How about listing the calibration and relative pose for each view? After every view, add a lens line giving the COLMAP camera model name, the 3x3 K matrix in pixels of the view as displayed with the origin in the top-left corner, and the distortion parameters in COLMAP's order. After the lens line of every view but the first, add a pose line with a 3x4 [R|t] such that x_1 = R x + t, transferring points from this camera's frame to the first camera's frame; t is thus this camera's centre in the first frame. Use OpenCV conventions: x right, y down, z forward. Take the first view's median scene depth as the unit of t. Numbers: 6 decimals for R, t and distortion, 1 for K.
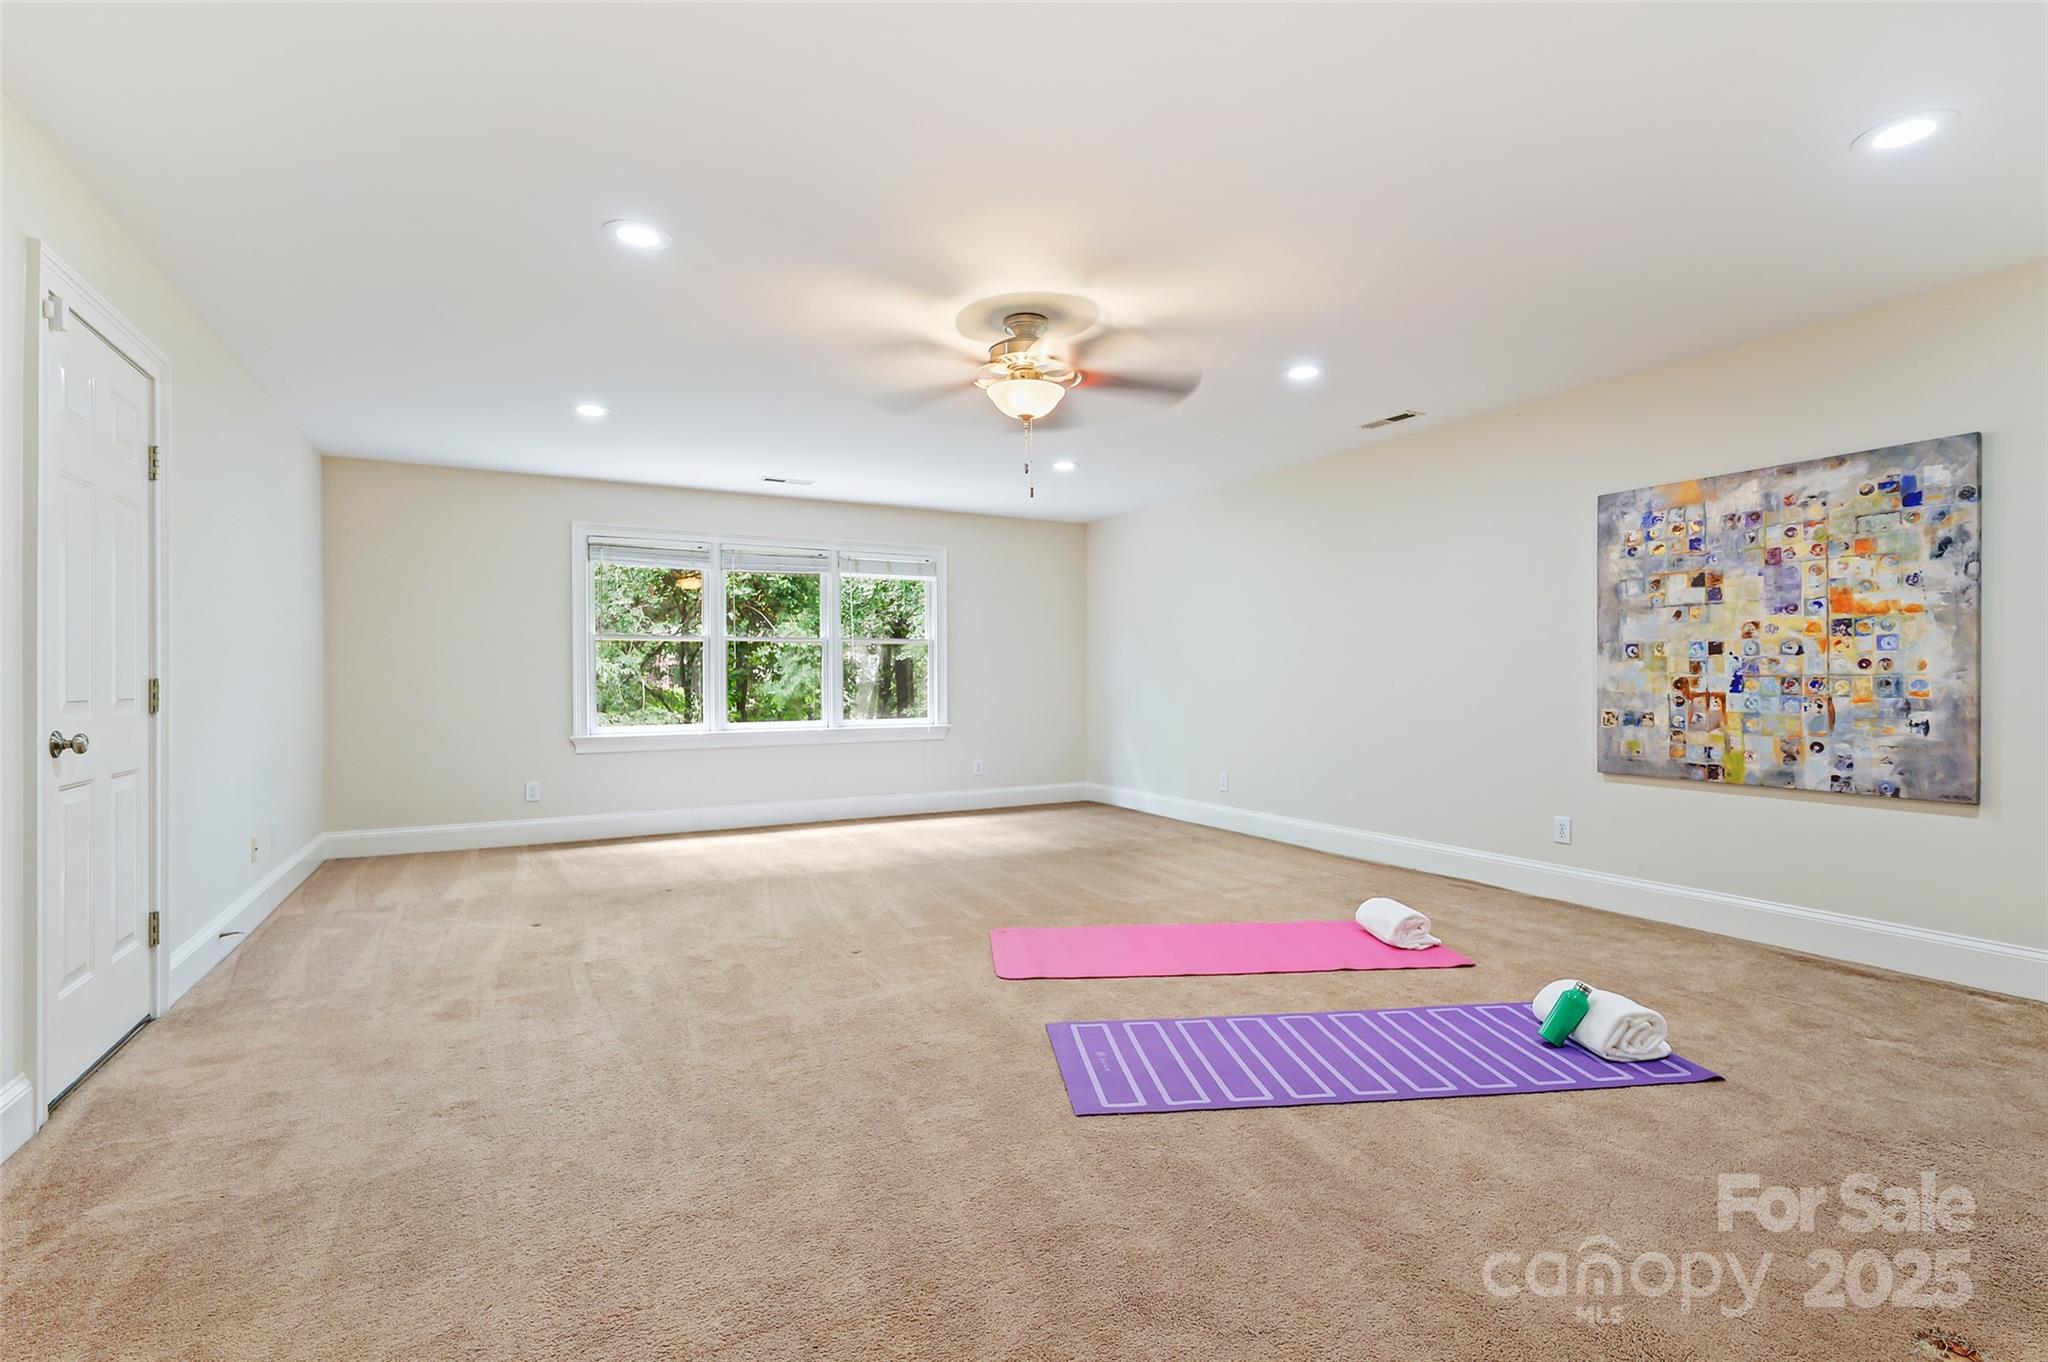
lens RADIAL K [[938.1, 0, 1024.7], [0, 938.1, 683.9], [0, 0, 1]] dist [0.000330, 0.000023]
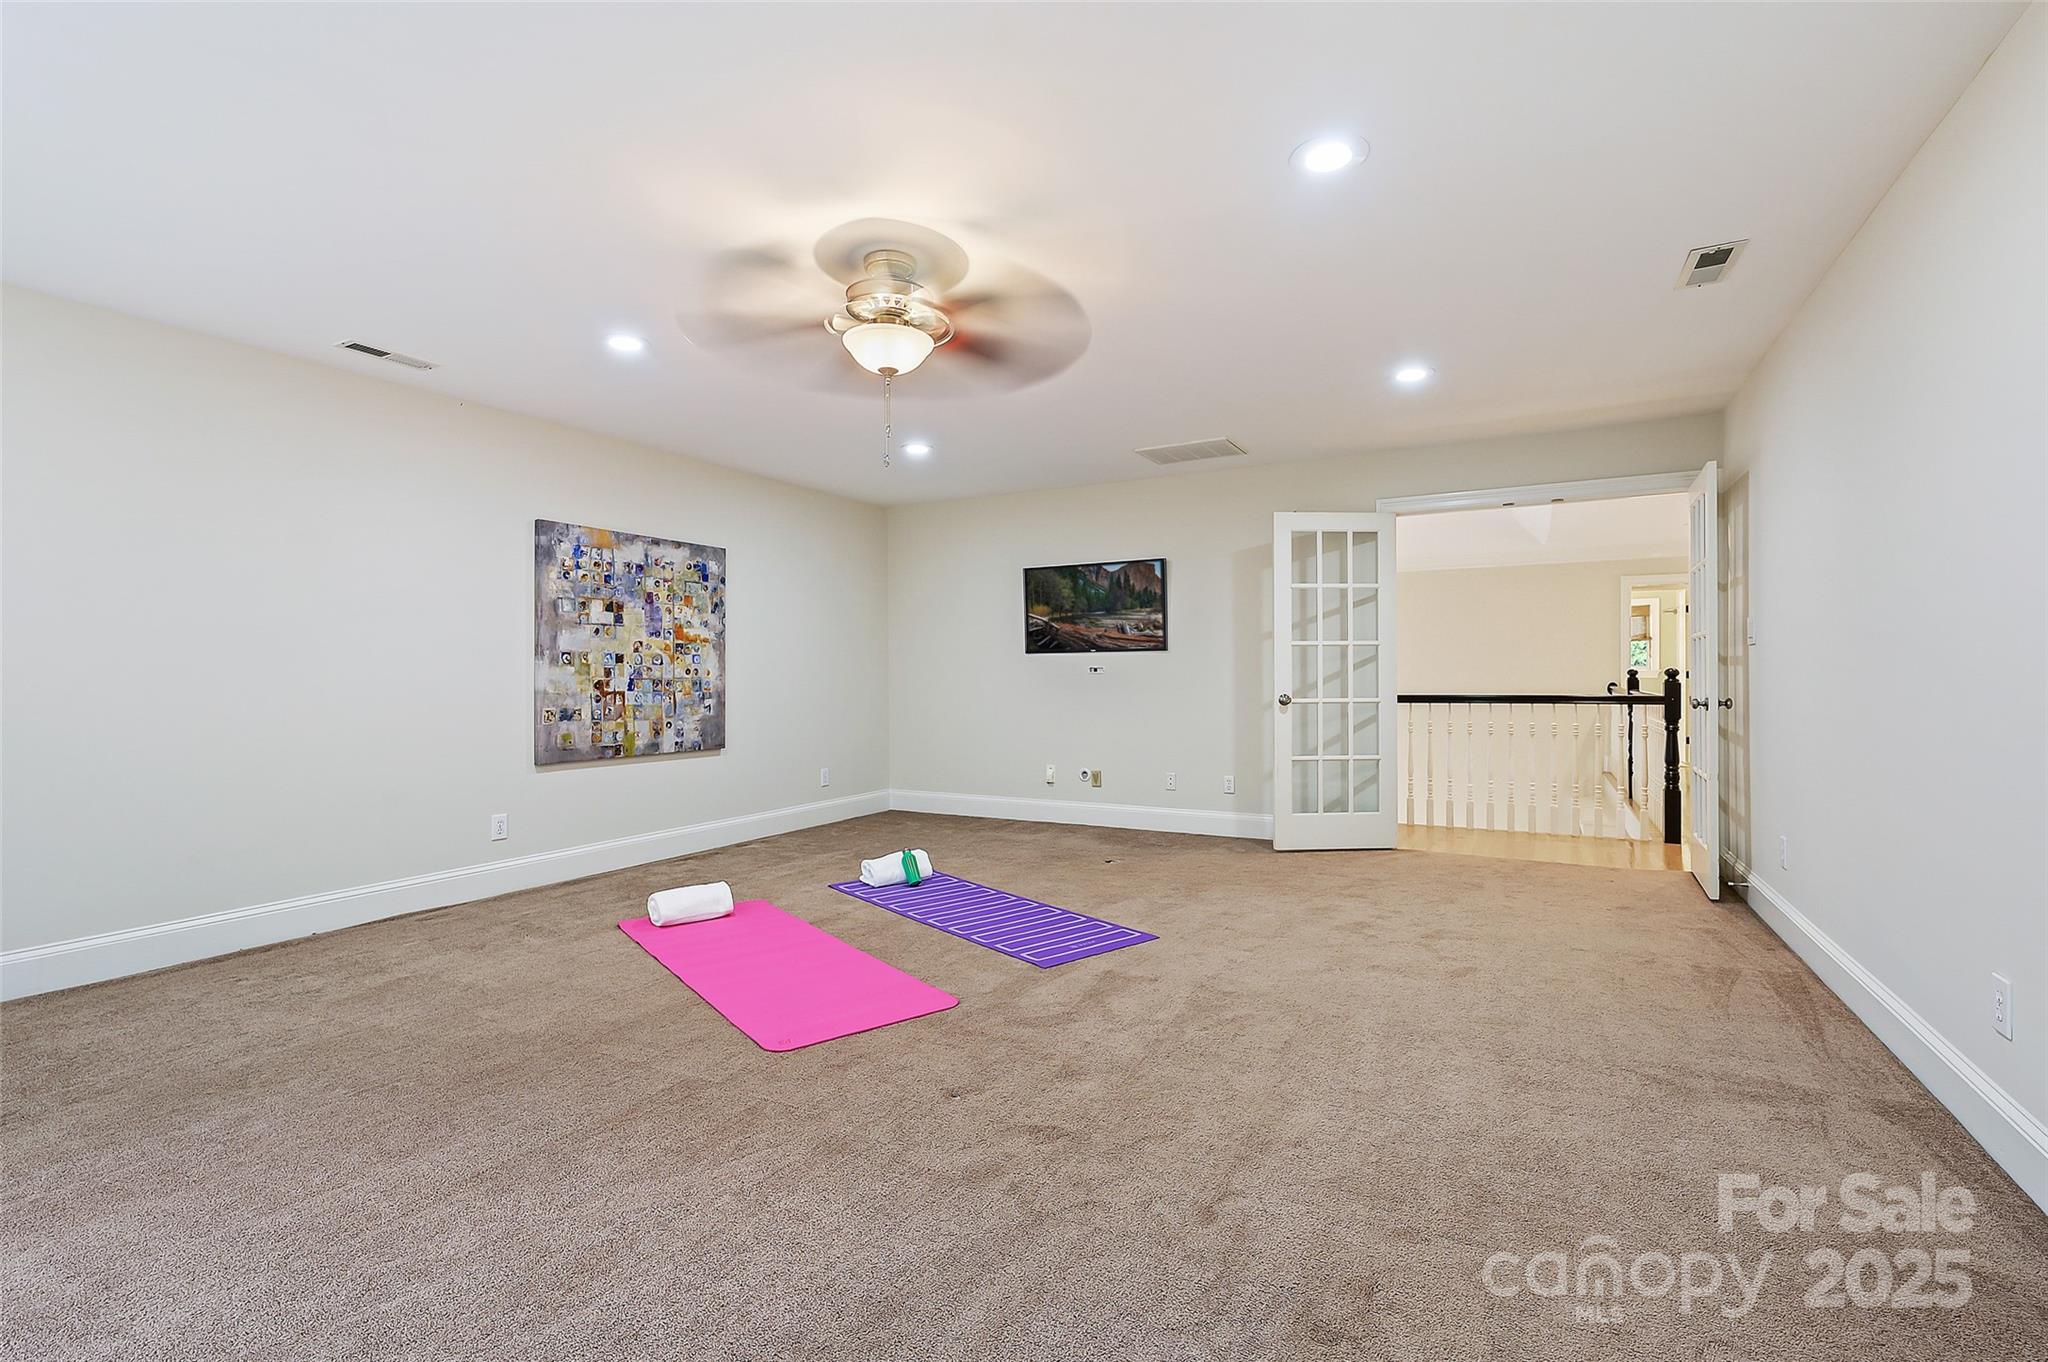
lens RADIAL K [[938.1, 0, 1023.5], [0, 938.1, 673.8], [0, 0, 1]] dist [0.000330, 0.000023]
pose [[-0.544892, 0.009405, 0.838453, -0.724601], [0.012214, 0.999920, -0.003279, -0.004425], [-0.838417, 0.008454, -0.544964, 1.259277]]
